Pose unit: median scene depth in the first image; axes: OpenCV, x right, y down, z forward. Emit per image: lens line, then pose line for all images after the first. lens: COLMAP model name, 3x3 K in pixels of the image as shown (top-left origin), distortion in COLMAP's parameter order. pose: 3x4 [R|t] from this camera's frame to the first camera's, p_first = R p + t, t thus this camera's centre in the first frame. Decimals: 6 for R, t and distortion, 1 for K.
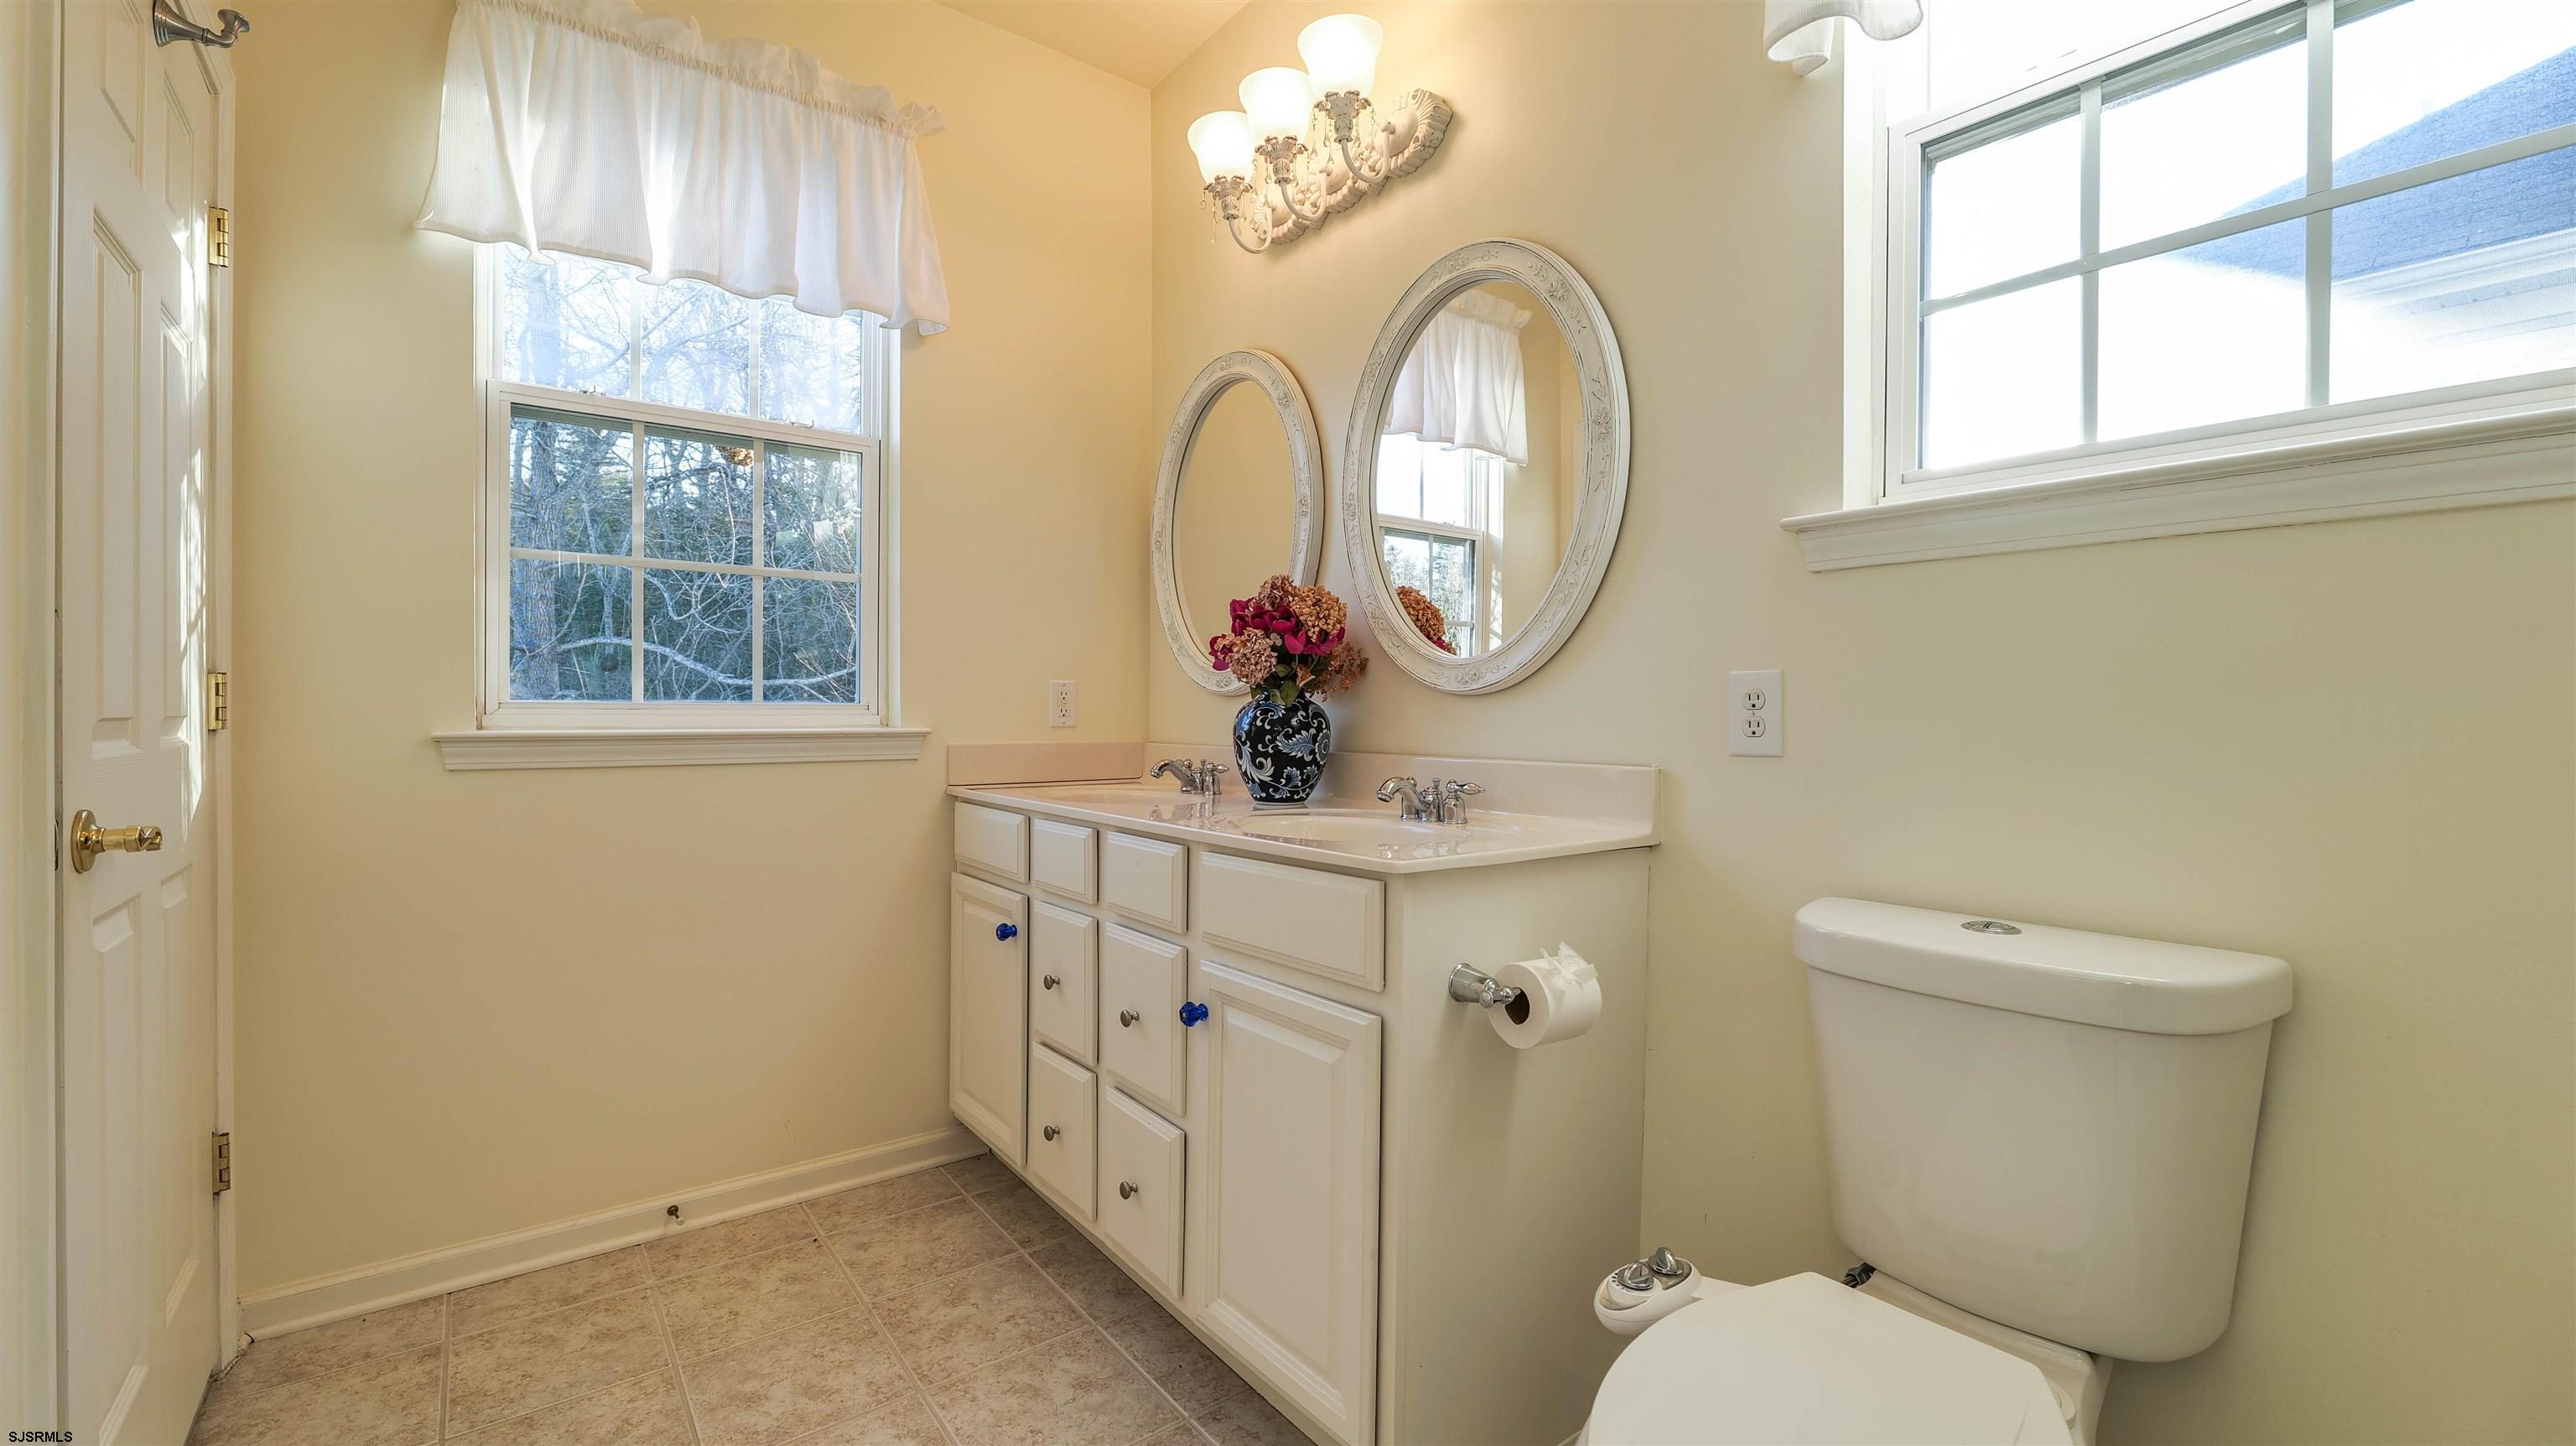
lens RADIAL K [[1046.2, 0, 1277.8], [0, 1046.2, 718.9], [0, 0, 1]] dist [-0.012699, 0.000674]
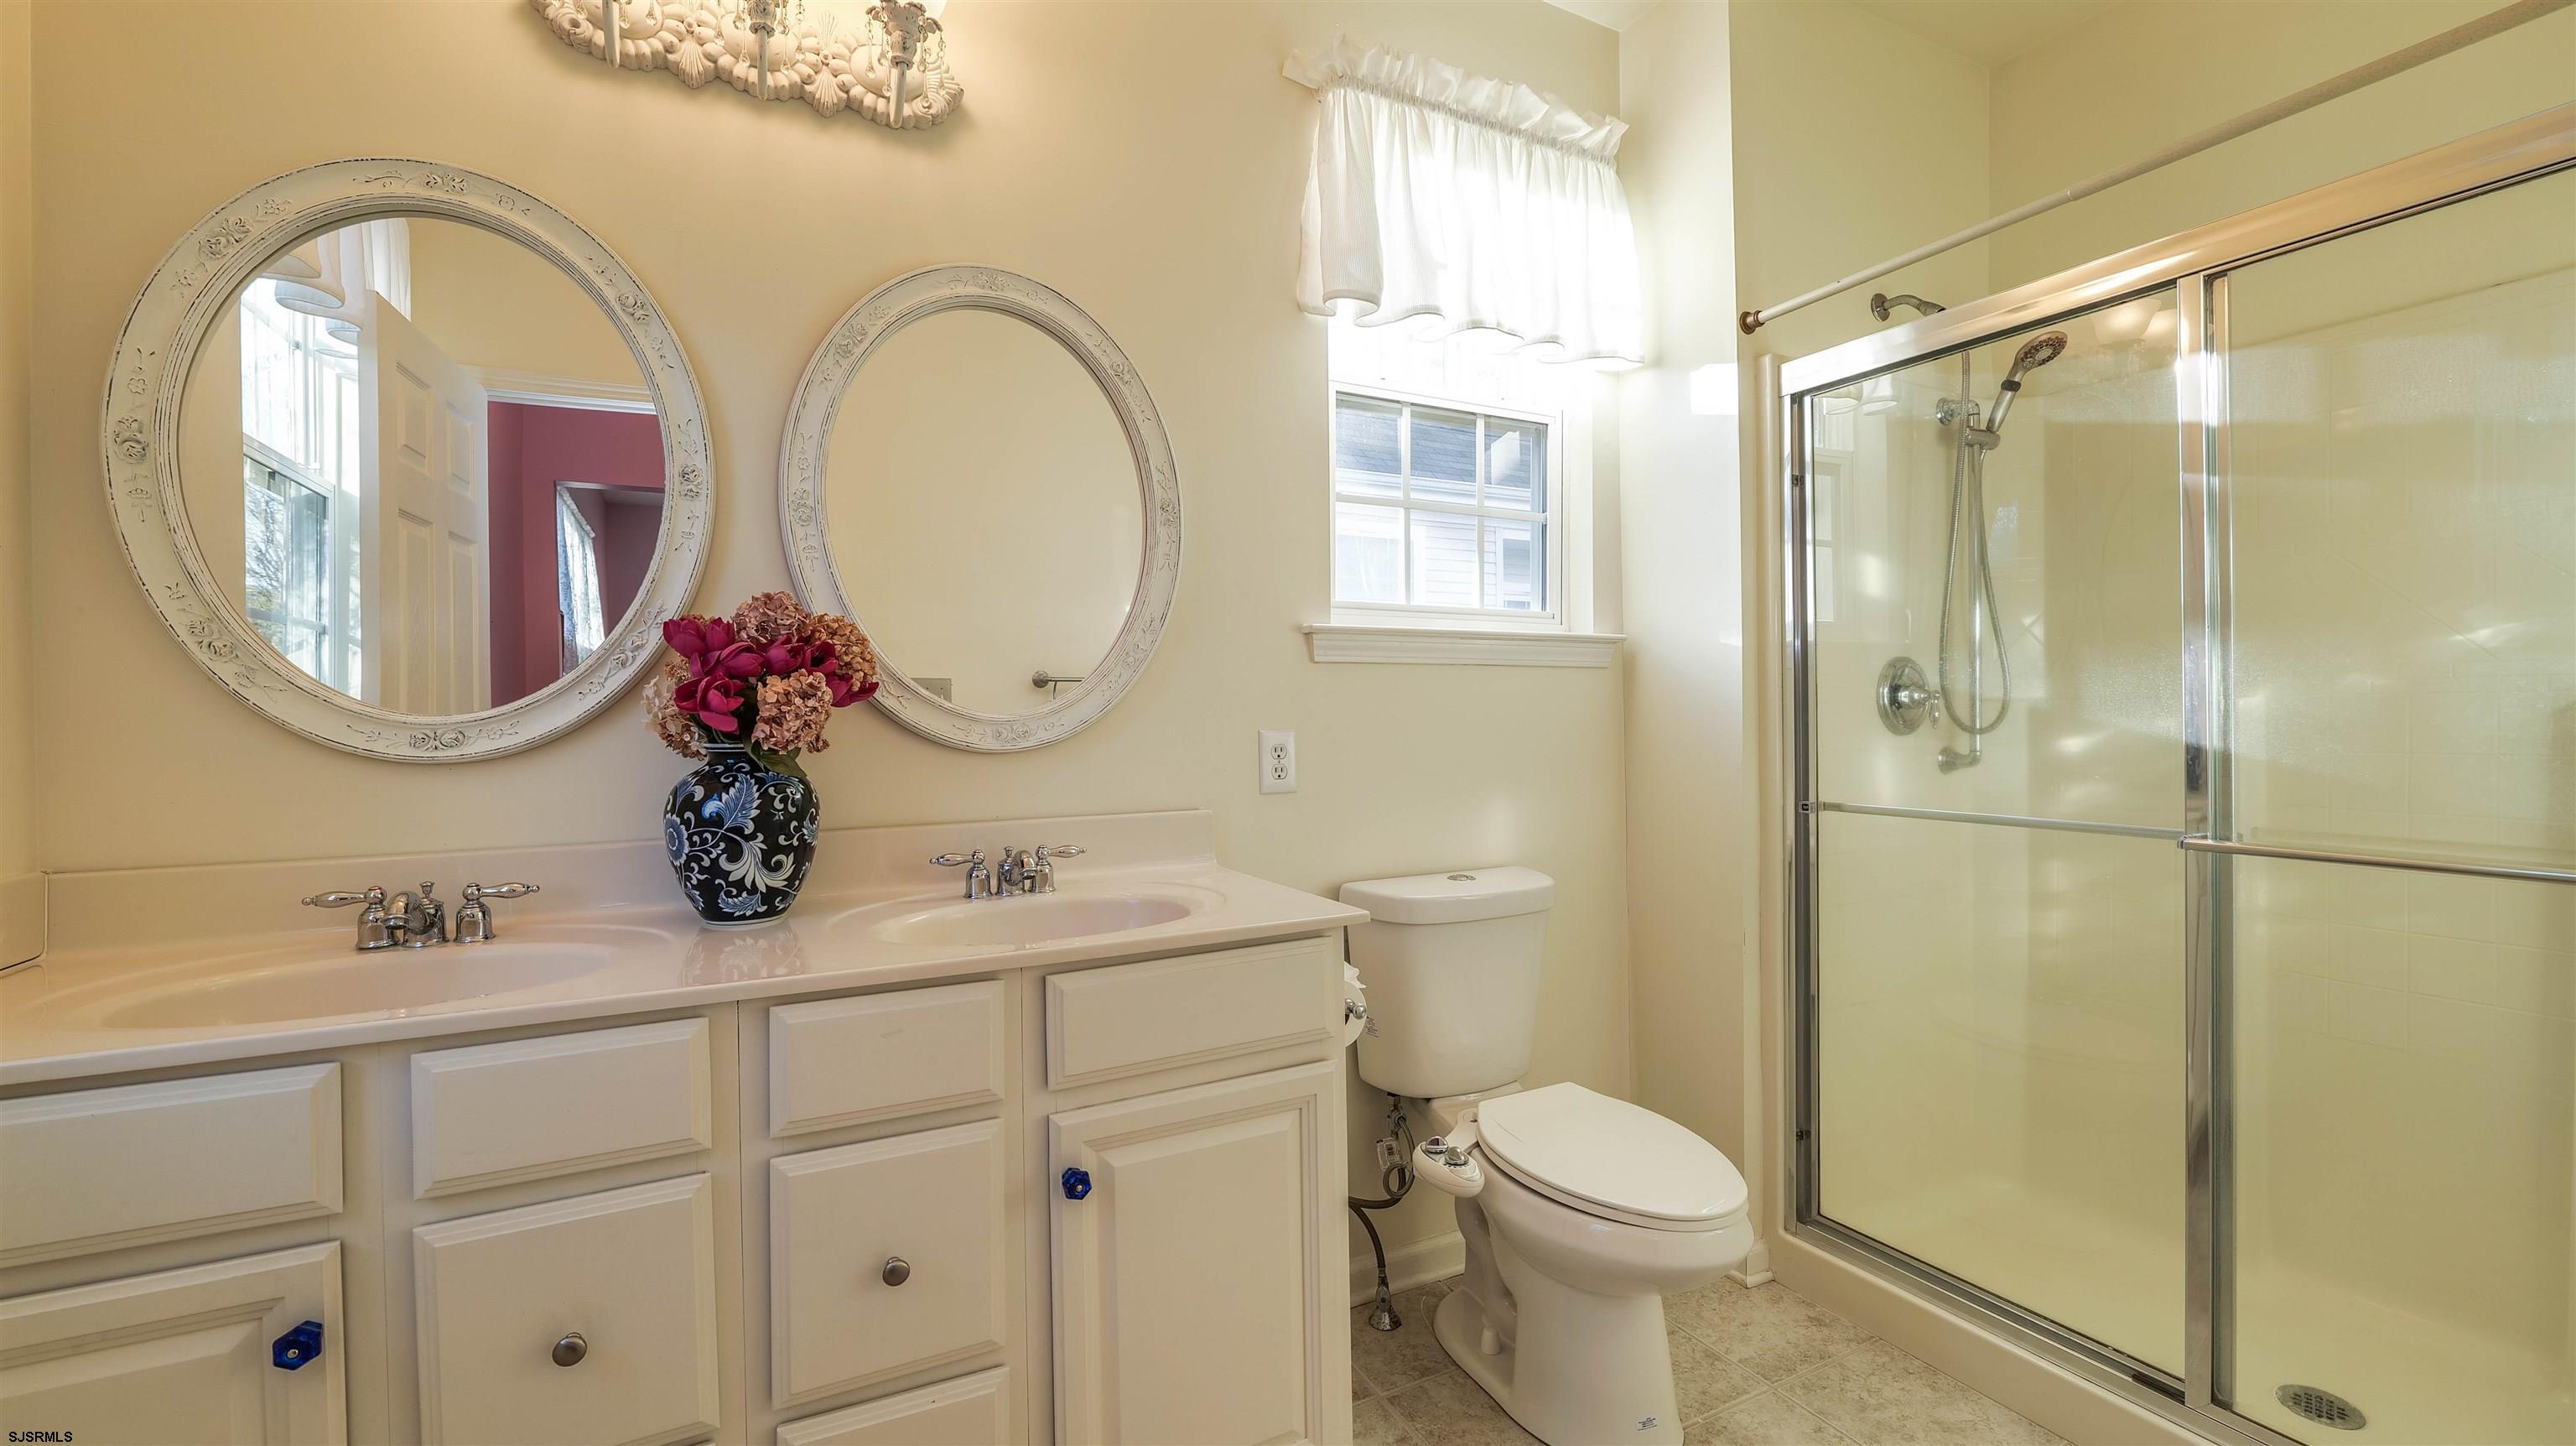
lens RADIAL K [[1046.2, 0, 1283.7], [0, 1046.2, 721.1], [0, 0, 1]] dist [-0.012699, 0.000674]
pose [[0.165990, -0.002711, 0.986124, -0.635535], [0.027011, 0.999634, -0.001798, -0.040167], [-0.985757, 0.026934, 0.166002, 0.560689]]
